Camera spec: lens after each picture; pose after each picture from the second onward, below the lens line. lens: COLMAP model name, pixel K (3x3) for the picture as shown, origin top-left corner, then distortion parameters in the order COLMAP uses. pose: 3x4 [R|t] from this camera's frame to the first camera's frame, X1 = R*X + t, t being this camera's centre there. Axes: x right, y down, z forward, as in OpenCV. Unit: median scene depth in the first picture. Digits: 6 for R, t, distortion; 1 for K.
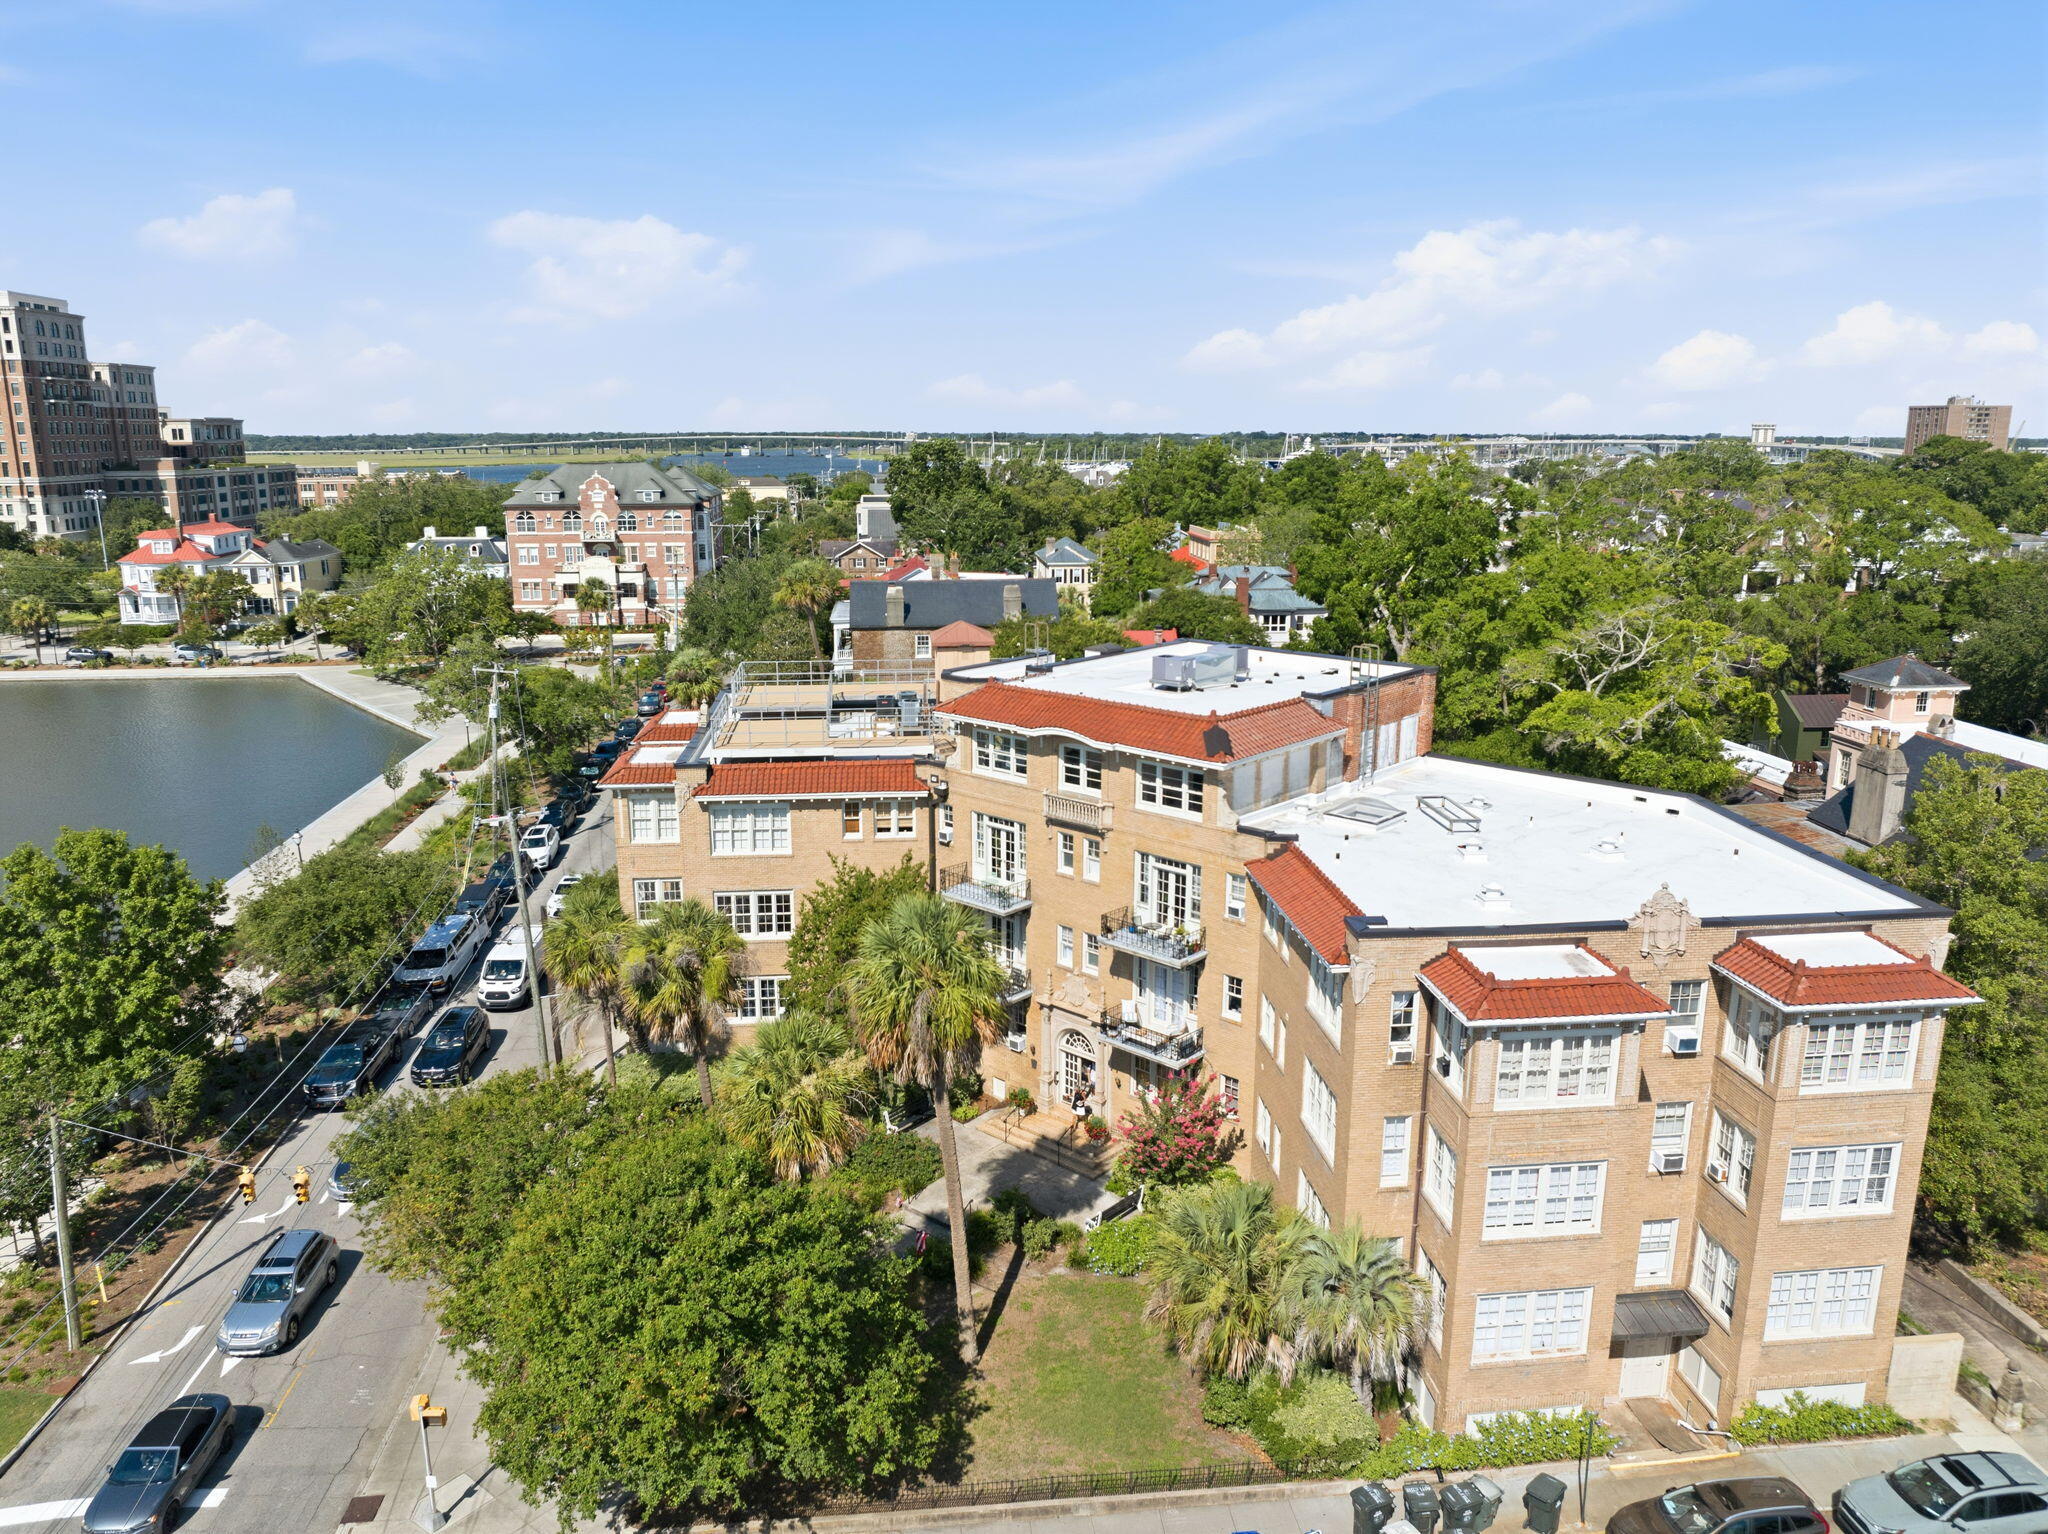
lens RADIAL K [[1448.1, 0, 1015.6], [0, 1448.1, 762.0], [0, 0, 1]] dist [-0.029805, 0.000114]
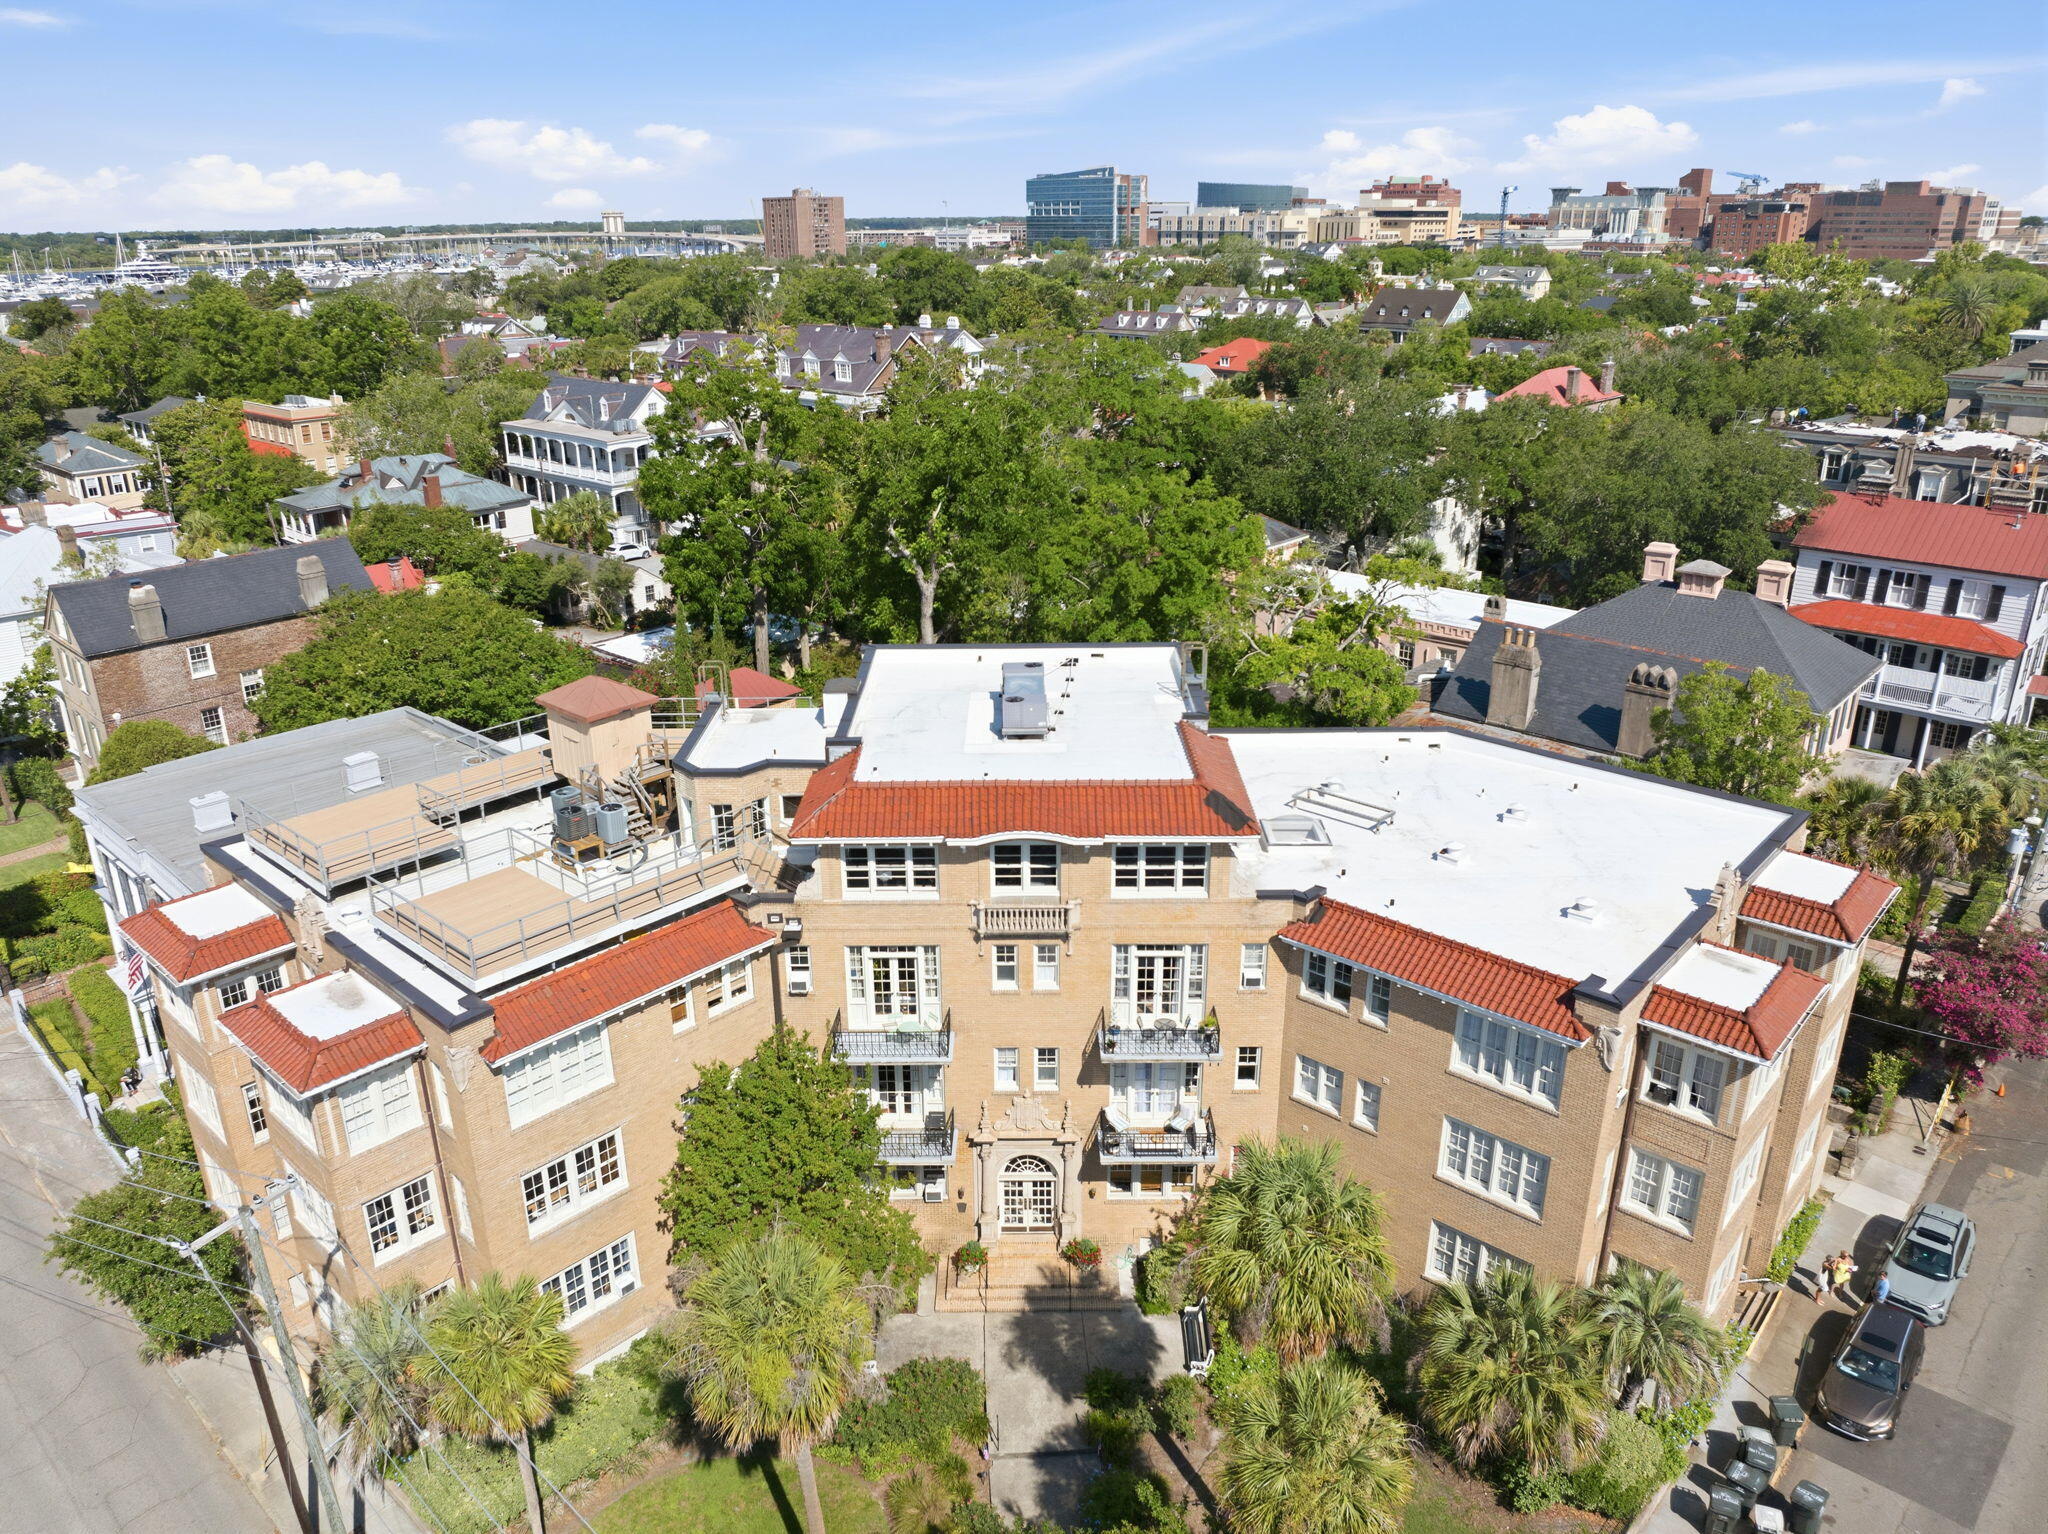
lens RADIAL K [[1448.1, 0, 1026.0], [0, 1448.1, 763.4], [0, 0, 1]] dist [-0.029805, 0.000114]
pose [[0.735998, -0.246020, 0.630698, -0.466504], [0.158010, 0.968327, 0.193330, -0.215481], [-0.658285, -0.042634, 0.751561, 0.393316]]
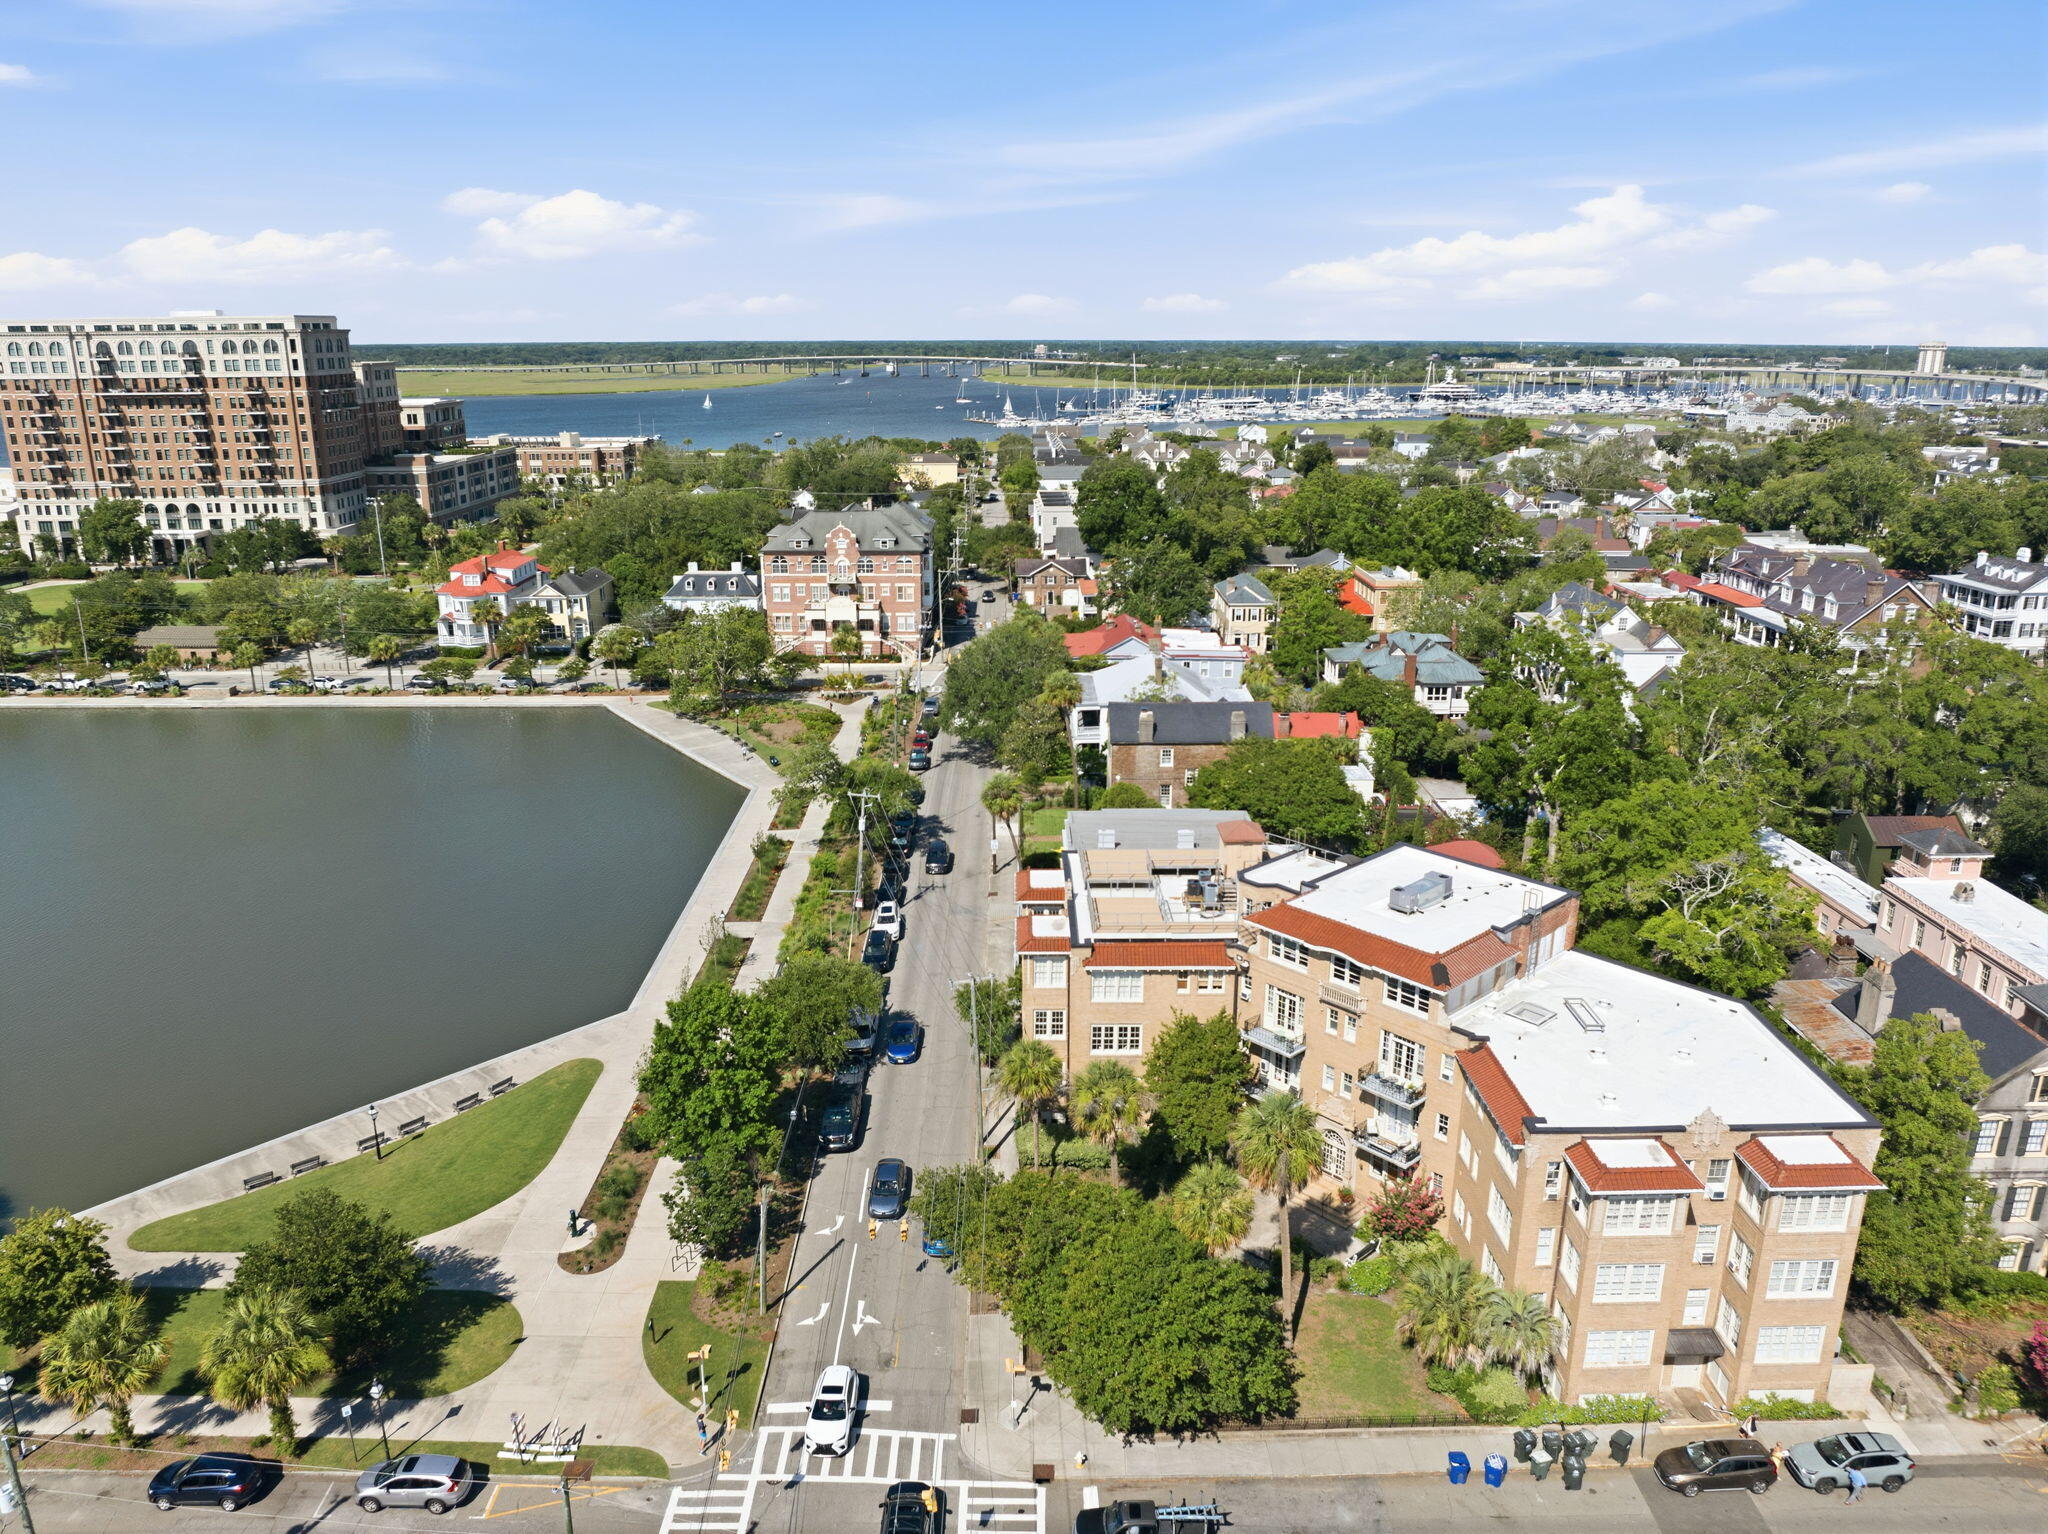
lens RADIAL K [[1448.1, 0, 1023.1], [0, 1448.1, 767.1], [0, 0, 1]] dist [-0.029805, 0.000114]
pose [[0.996789, 0.024023, -0.076389, -0.192699], [-0.018934, 0.997596, 0.066667, -0.320794], [0.077806, -0.065007, 0.994847, -0.580531]]
